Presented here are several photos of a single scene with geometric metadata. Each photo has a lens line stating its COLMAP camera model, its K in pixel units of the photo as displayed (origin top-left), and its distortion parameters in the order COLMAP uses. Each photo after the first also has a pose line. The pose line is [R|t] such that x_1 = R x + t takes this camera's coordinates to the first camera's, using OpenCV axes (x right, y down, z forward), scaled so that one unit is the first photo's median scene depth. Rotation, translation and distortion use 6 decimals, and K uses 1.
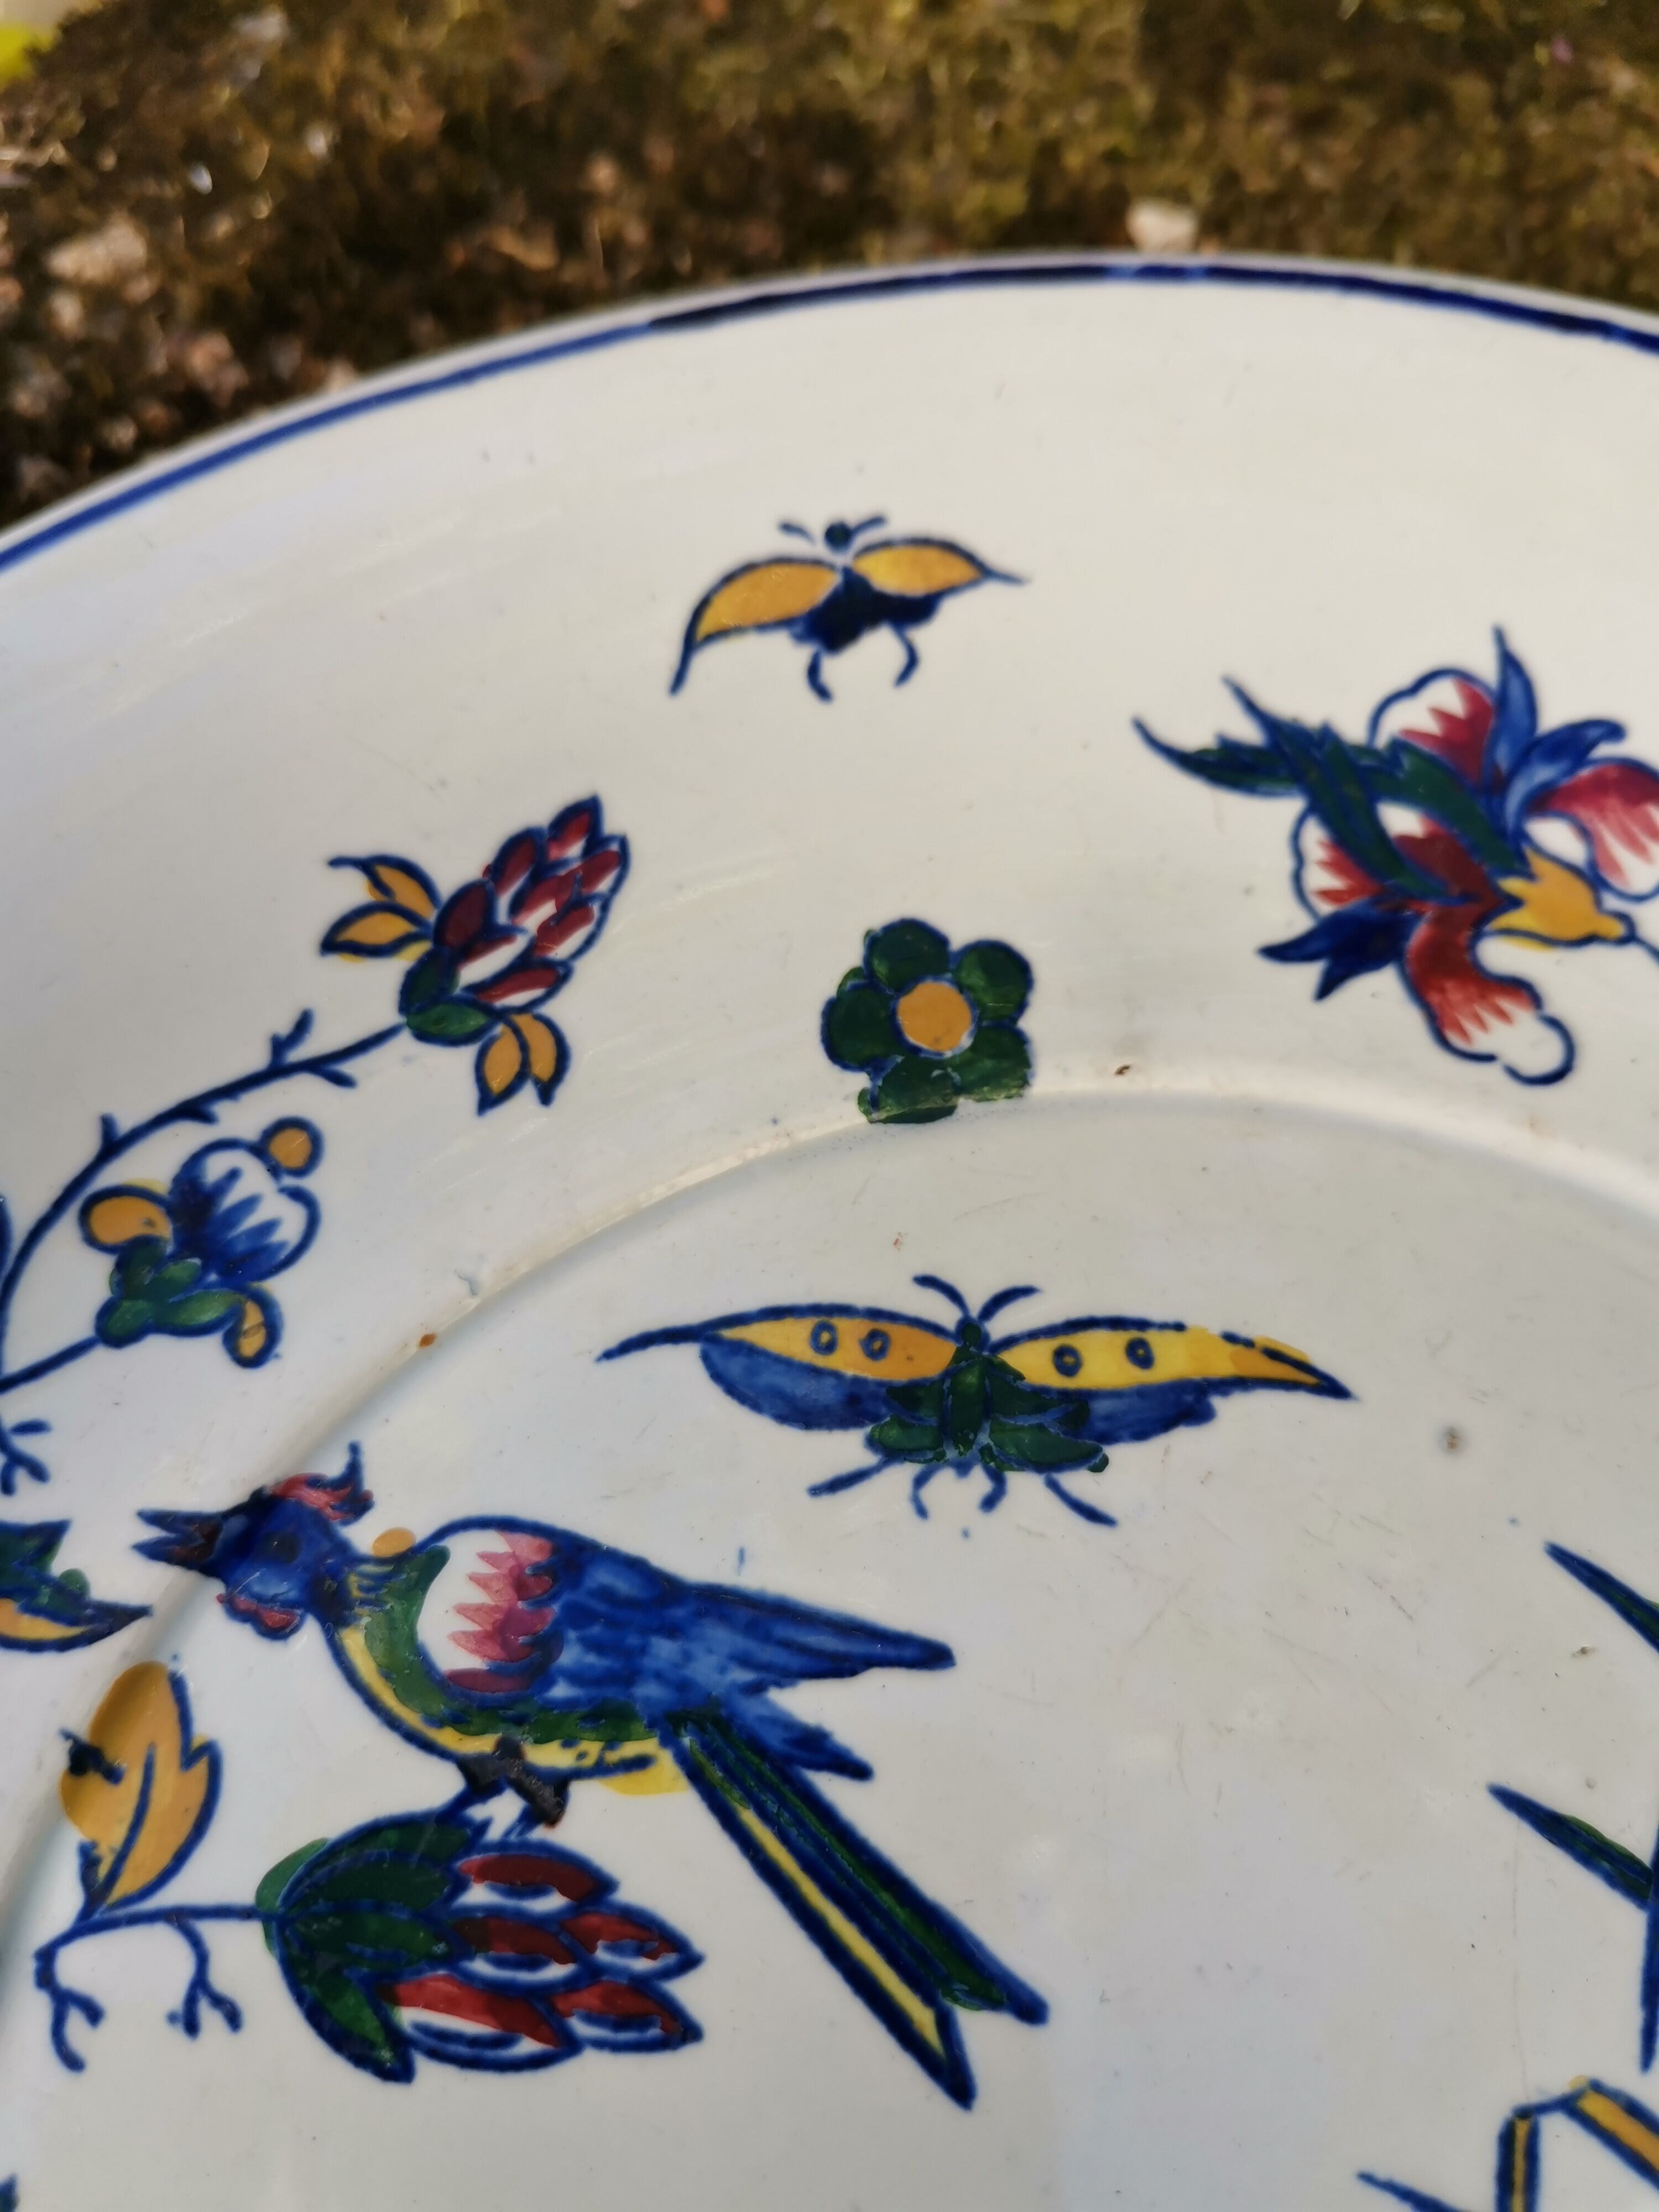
lens RADIAL K [[1773.7, 0, 844.3], [0, 1773.7, 1102.0], [0, 0, 1]] dist [0.026403, -0.117364]
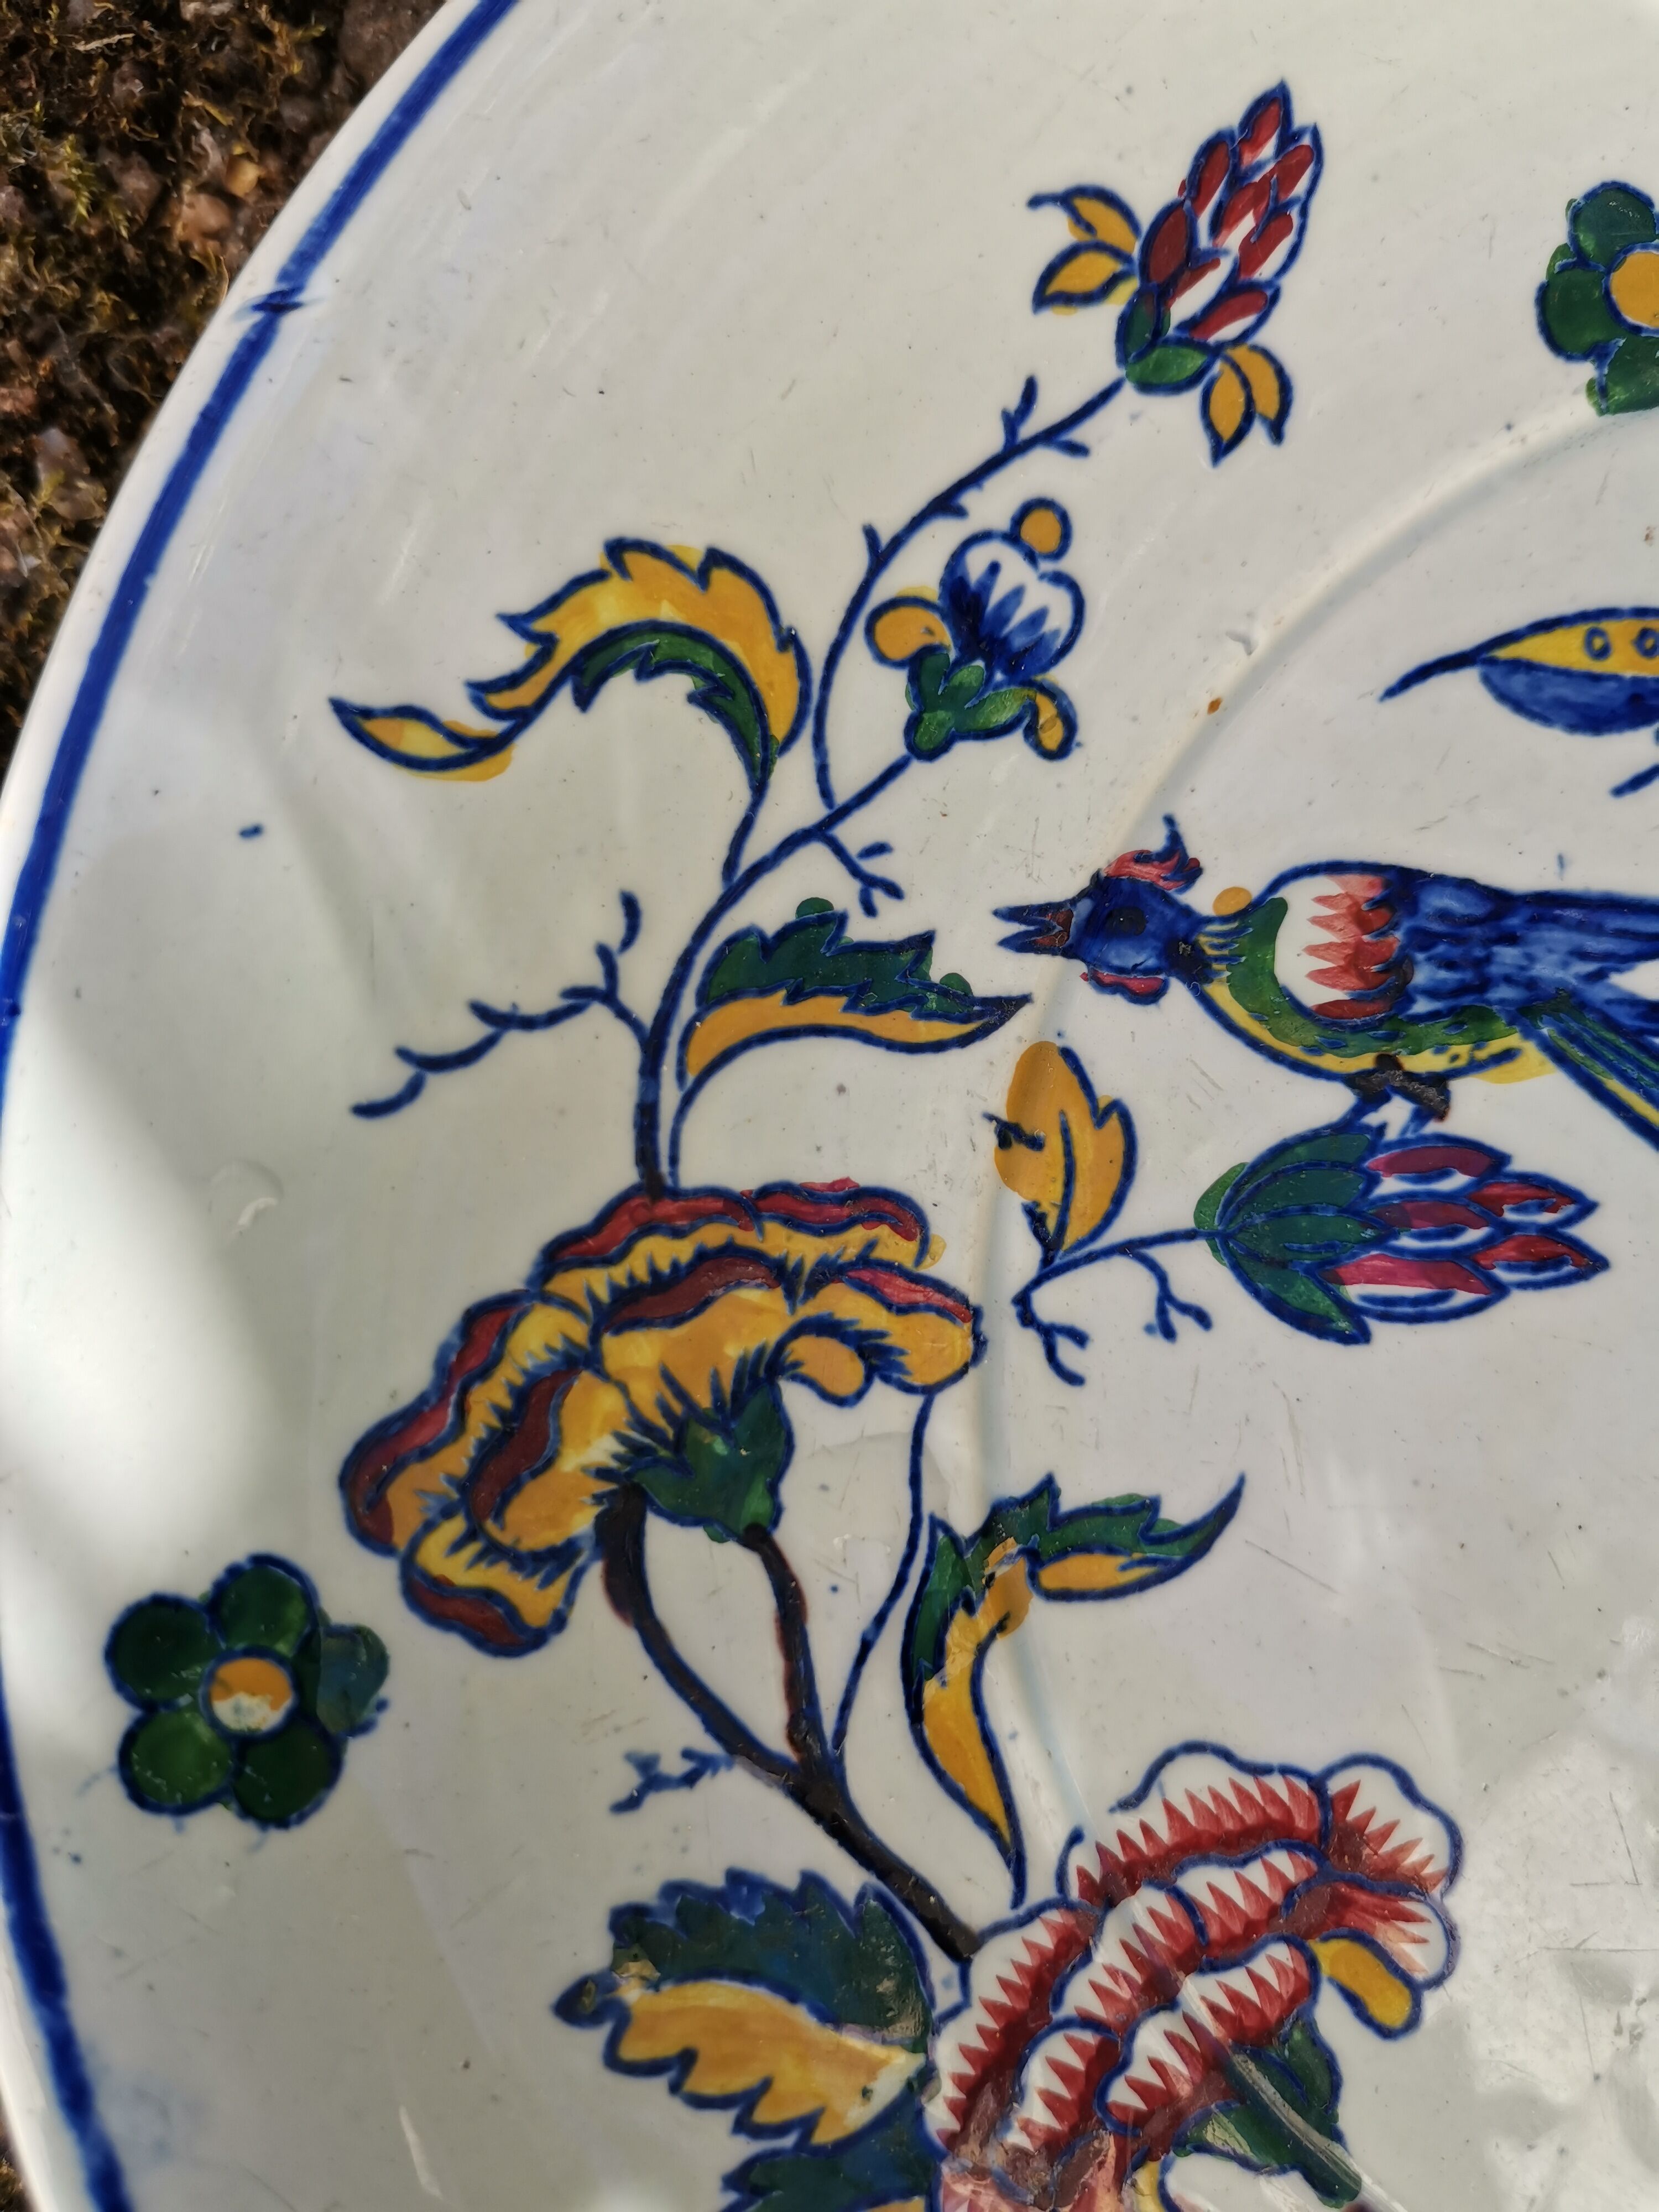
lens RADIAL K [[1773.7, 0, 844.3], [0, 1773.7, 1102.0], [0, 0, 1]] dist [0.026403, -0.117364]
pose [[0.987590, -0.156999, 0.004121, -0.511102], [0.144362, 0.917809, 0.369847, -0.067513], [-0.061848, -0.364662, 0.929084, -0.012801]]
